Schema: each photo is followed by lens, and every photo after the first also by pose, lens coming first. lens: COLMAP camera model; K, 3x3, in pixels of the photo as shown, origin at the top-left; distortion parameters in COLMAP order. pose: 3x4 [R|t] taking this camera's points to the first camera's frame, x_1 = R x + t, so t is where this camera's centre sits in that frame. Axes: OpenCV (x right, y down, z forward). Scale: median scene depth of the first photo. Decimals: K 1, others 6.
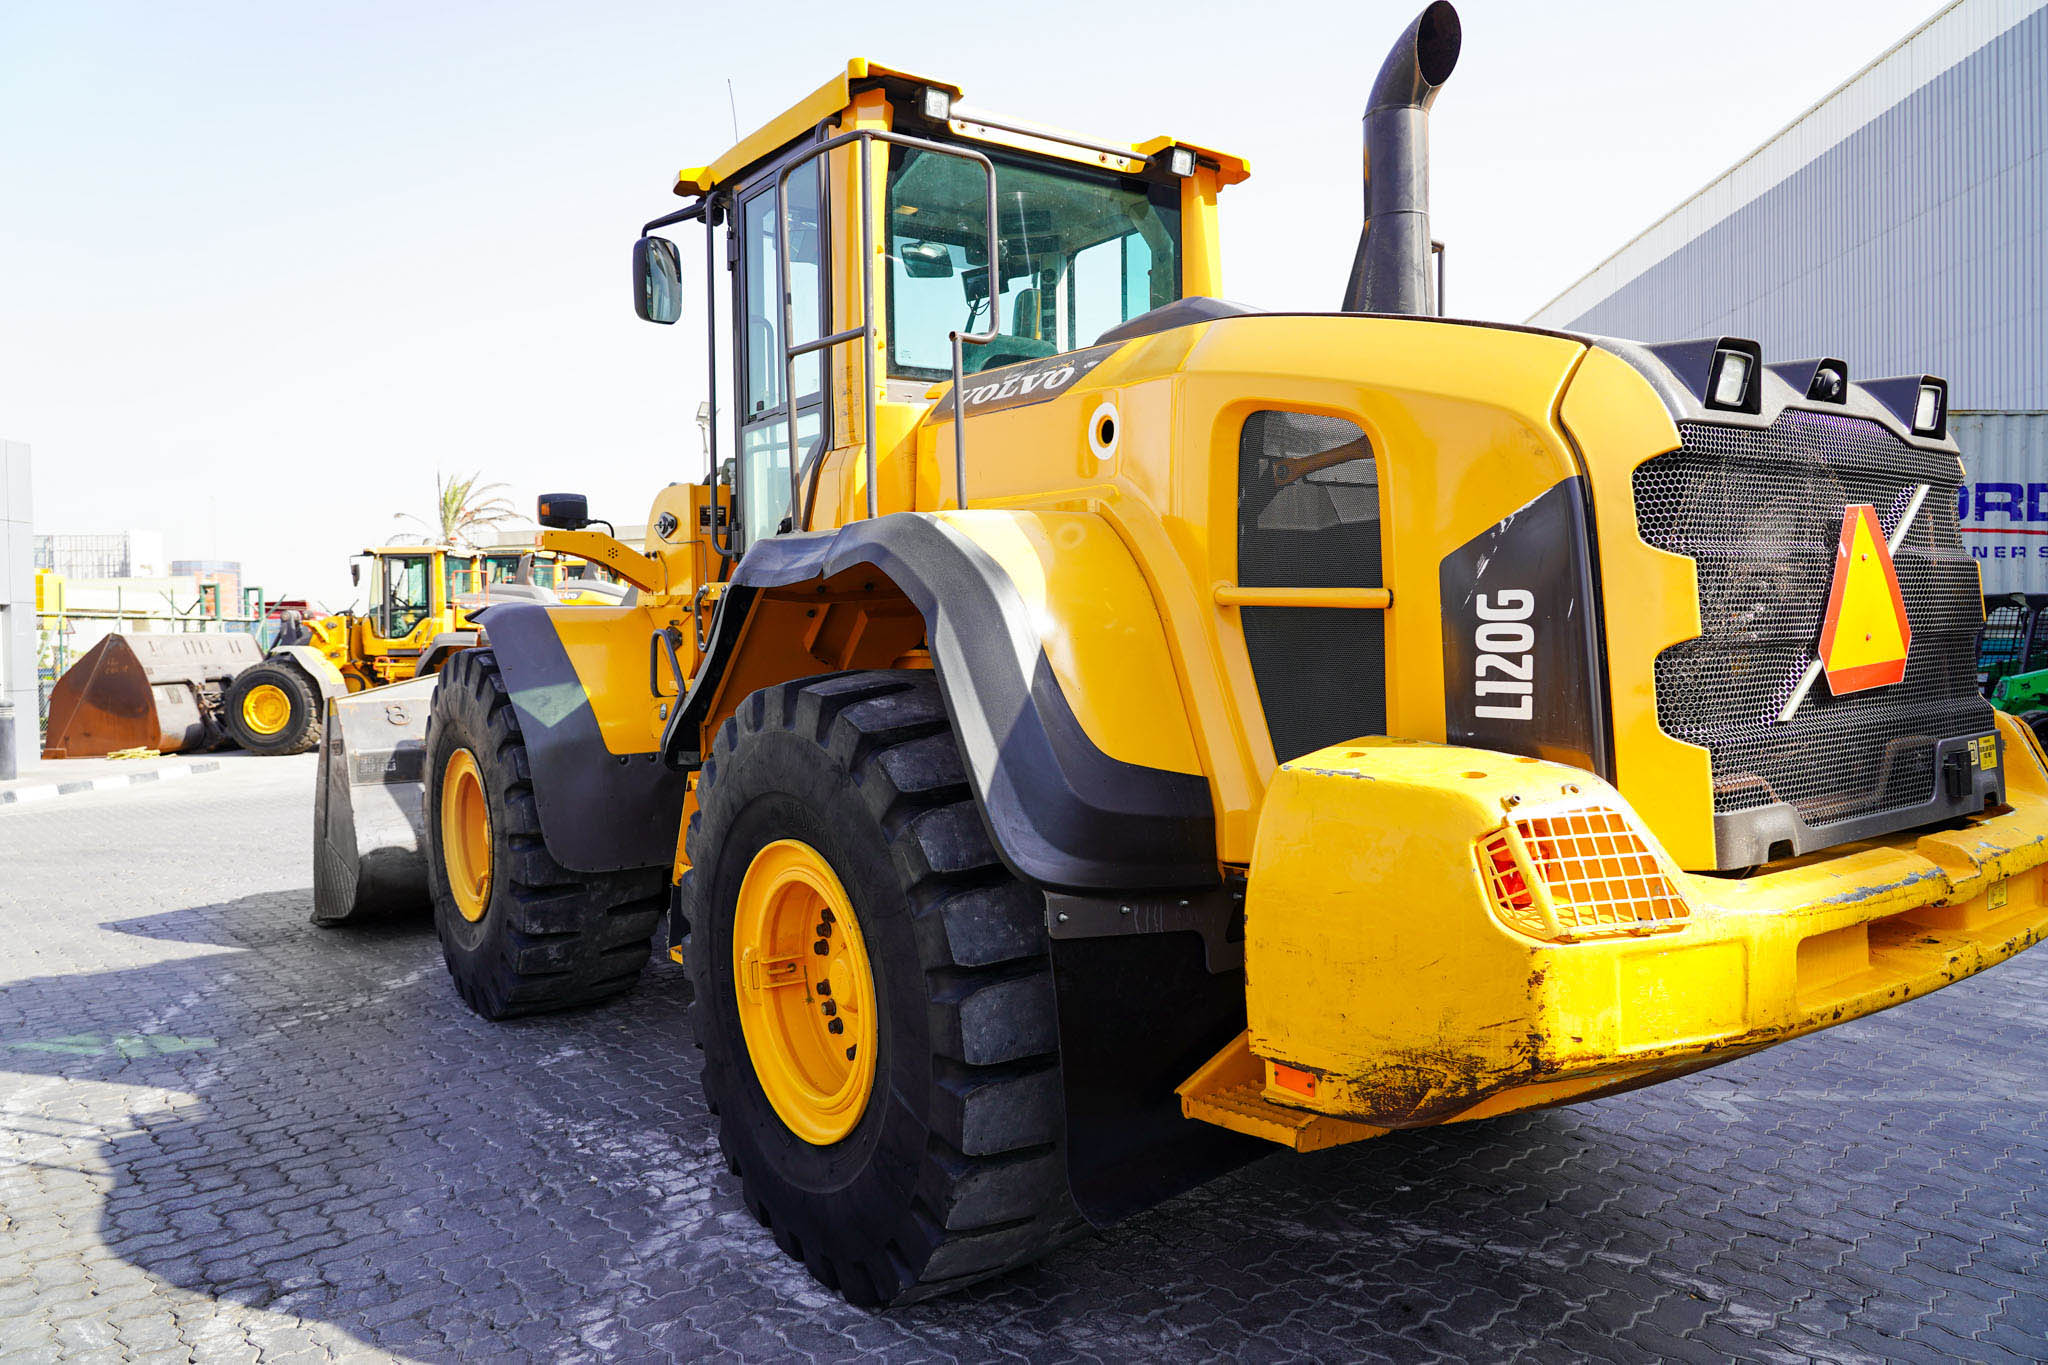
lens RADIAL K [[1379.1, 0, 1021.9], [0, 1379.1, 675.7], [0, 0, 1]] dist [-0.022355, 0.006846]
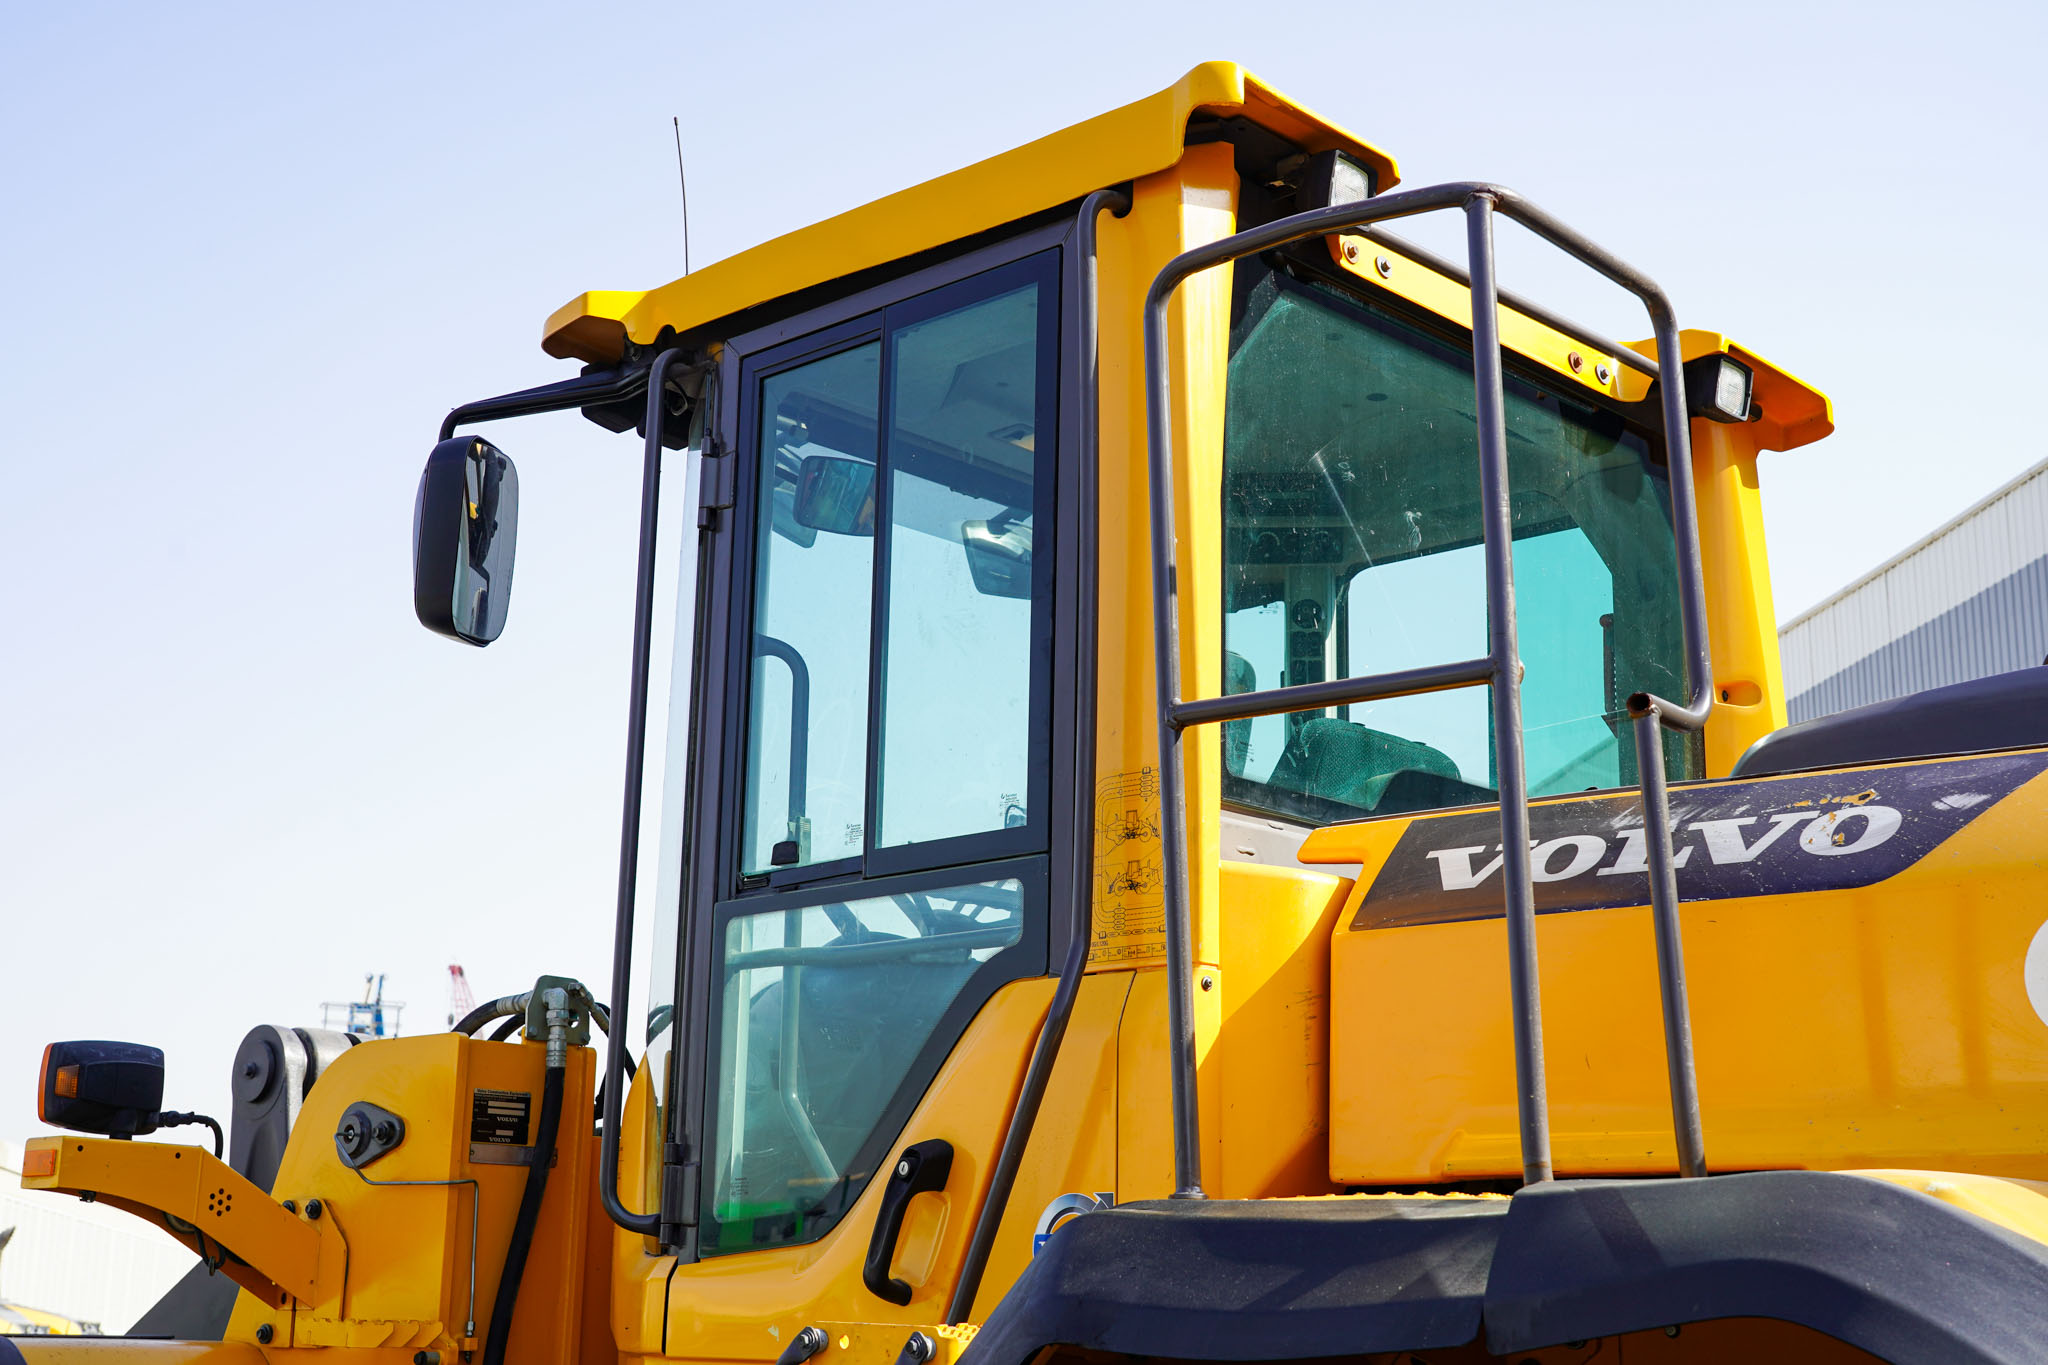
lens RADIAL K [[2679.4, 0, 1024.0], [0, 2679.4, 682.5], [0, 0, 1]] dist [0.038521, 0.037065]
pose [[0.979987, 0.077180, 0.183491, -0.302955], [-0.023326, 0.959951, -0.279195, -0.031062], [-0.197691, 0.269327, 0.942540, 0.267265]]
